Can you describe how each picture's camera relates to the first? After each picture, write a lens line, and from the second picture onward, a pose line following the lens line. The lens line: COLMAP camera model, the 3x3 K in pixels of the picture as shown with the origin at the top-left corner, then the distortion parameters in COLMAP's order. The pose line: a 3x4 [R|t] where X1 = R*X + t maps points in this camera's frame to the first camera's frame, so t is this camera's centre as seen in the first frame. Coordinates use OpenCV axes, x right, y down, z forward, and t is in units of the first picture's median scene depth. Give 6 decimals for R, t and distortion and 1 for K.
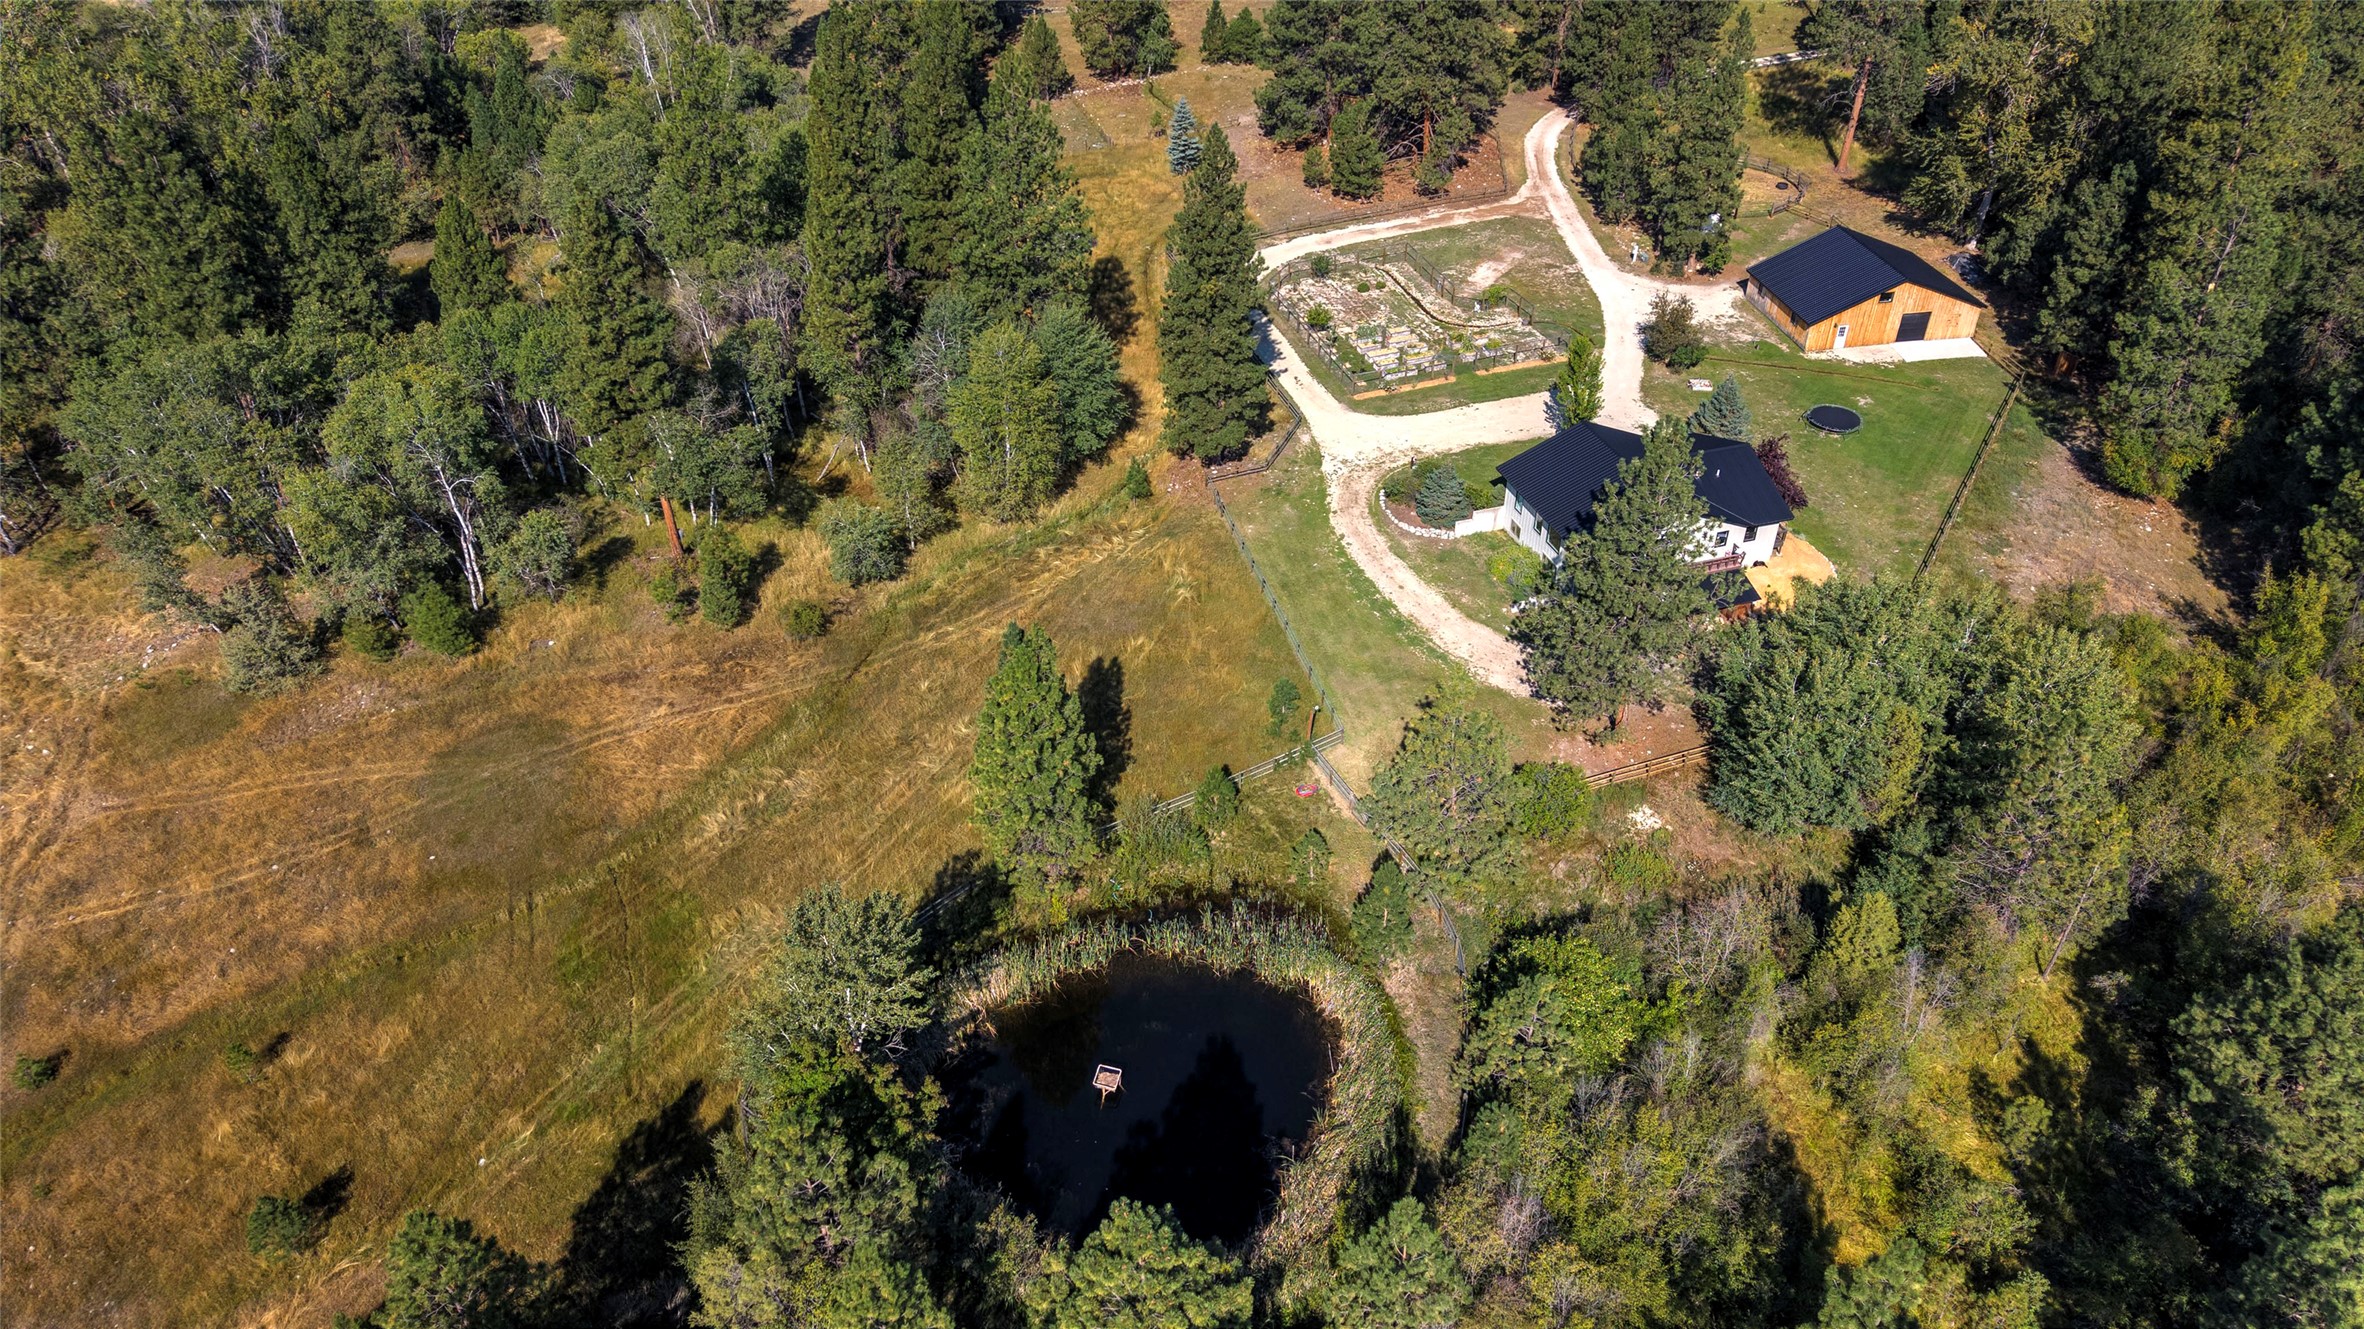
lens RADIAL K [[1572.1, 0, 1176.6], [0, 1572.1, 672.0], [0, 0, 1]] dist [0.053147, -0.055571]
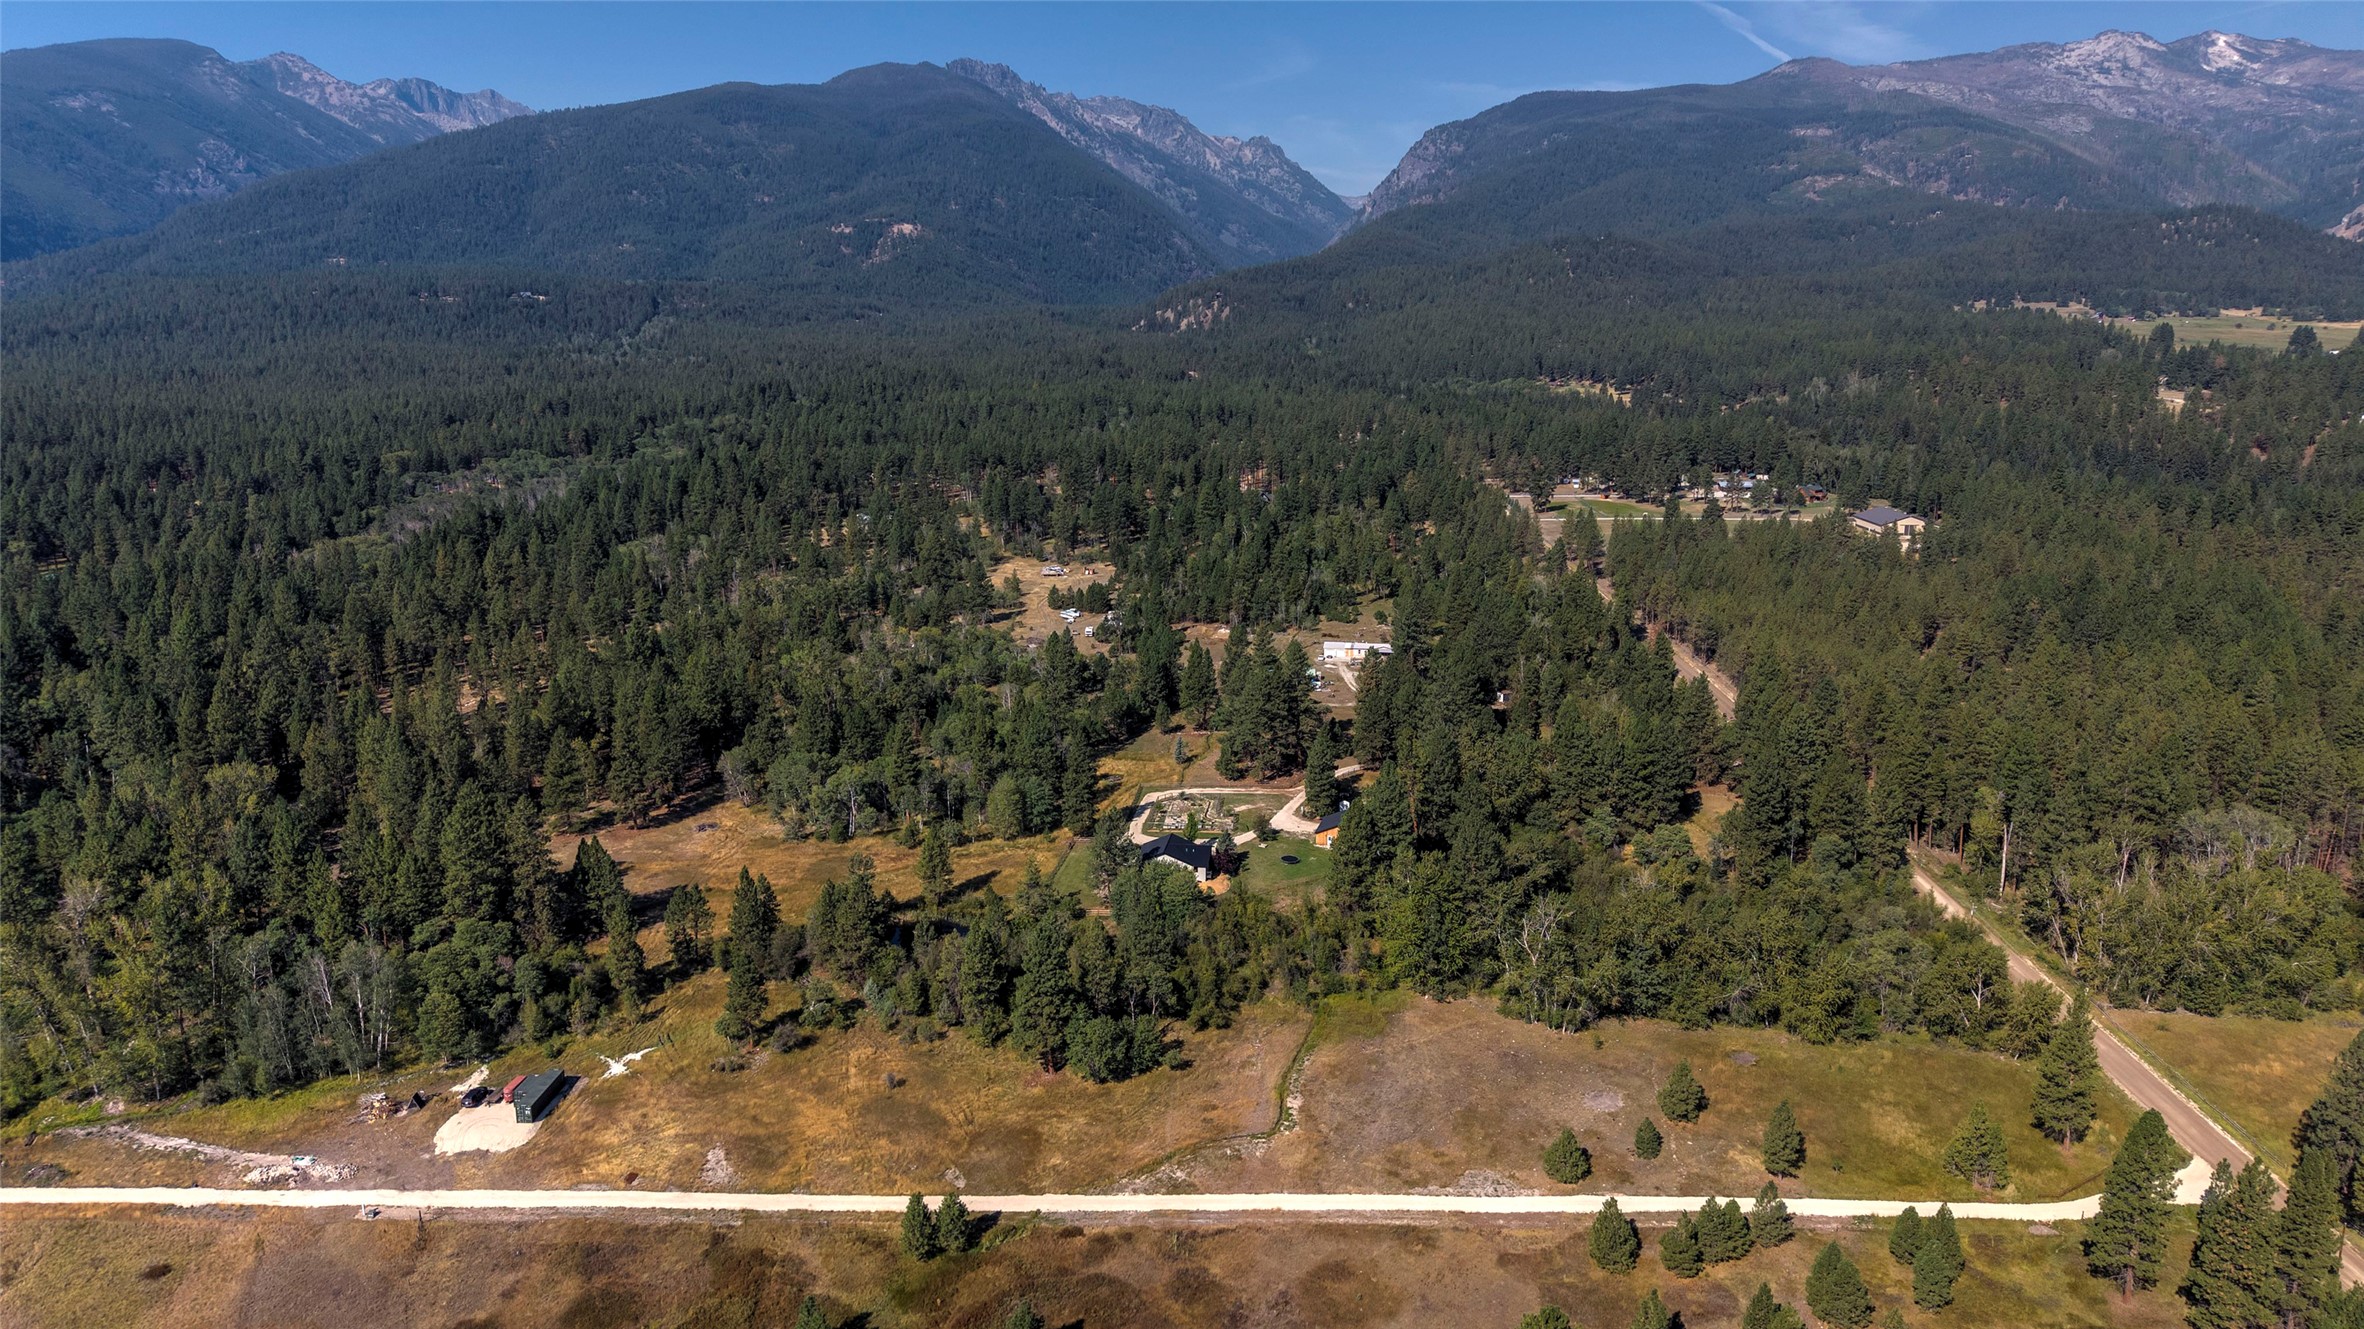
lens RADIAL K [[1578.6, 0, 1180.7], [0, 1578.6, 682.9], [0, 0, 1]] dist [0.022935, -0.020930]
pose [[0.909909, 0.102468, -0.401953, 1.235694], [-0.254477, 0.903127, -0.345837, 0.530377], [0.327577, 0.416968, 0.847839, -1.435113]]
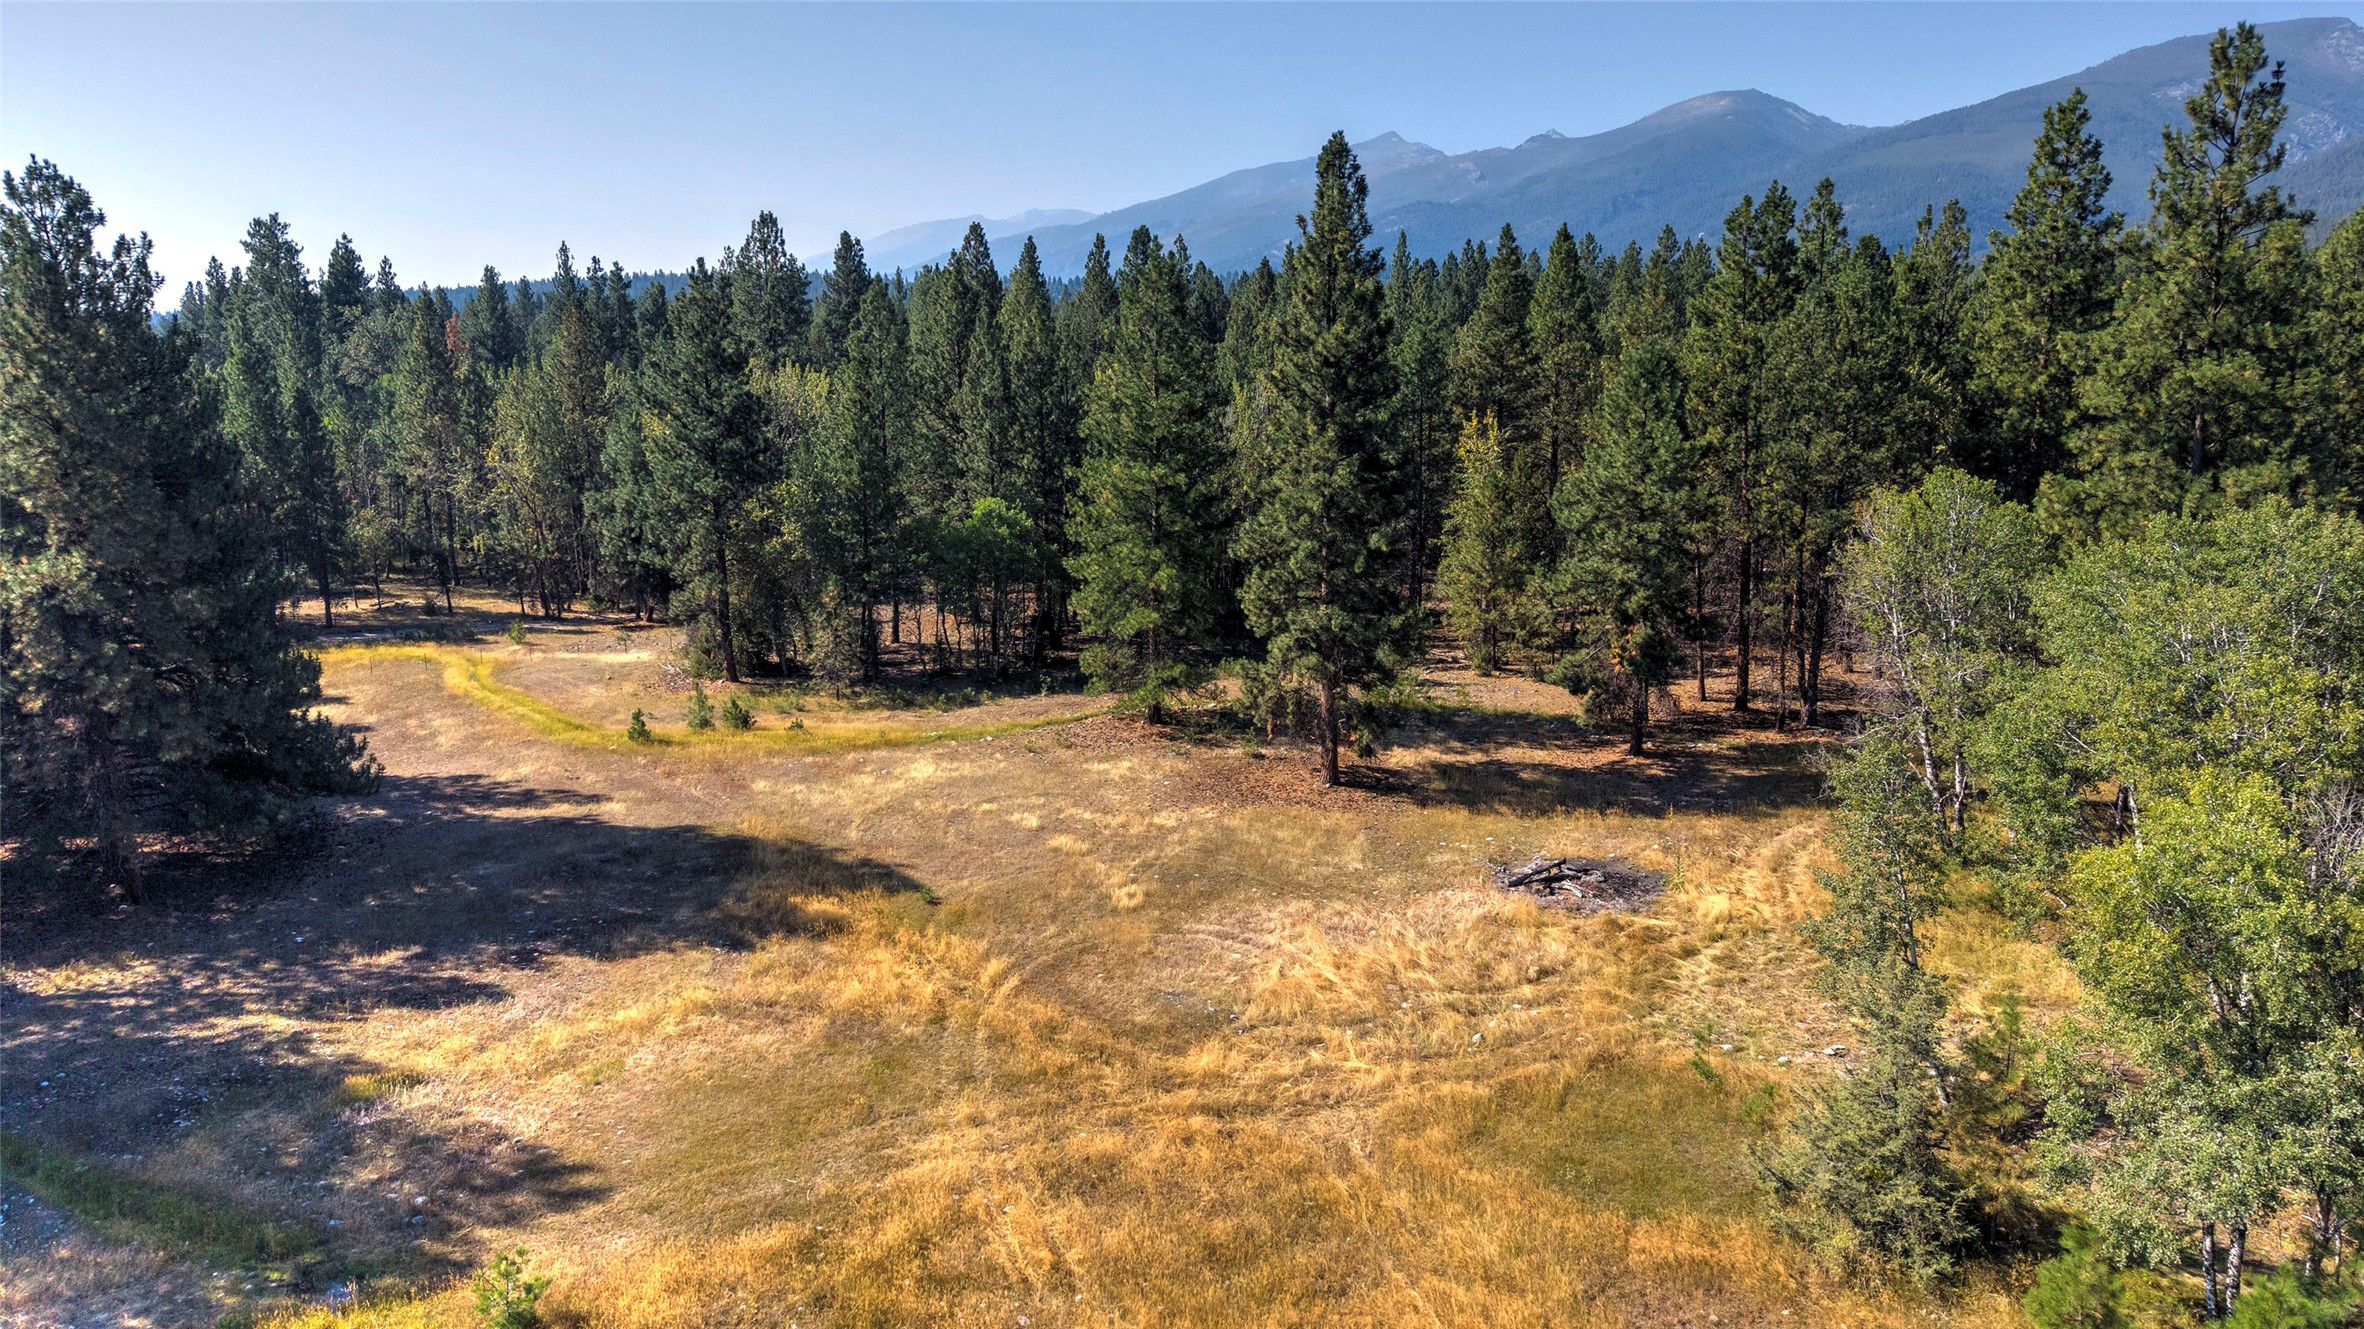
lens RADIAL K [[1573.2, 0, 1181.0], [0, 1573.2, 692.3], [0, 0, 1]] dist [0.032713, -0.034335]
pose [[0.006515, 0.228673, -0.973481, -0.184659], [-0.597650, 0.781394, 0.179551, -0.051138], [0.801731, 0.580631, 0.141757, 0.569184]]
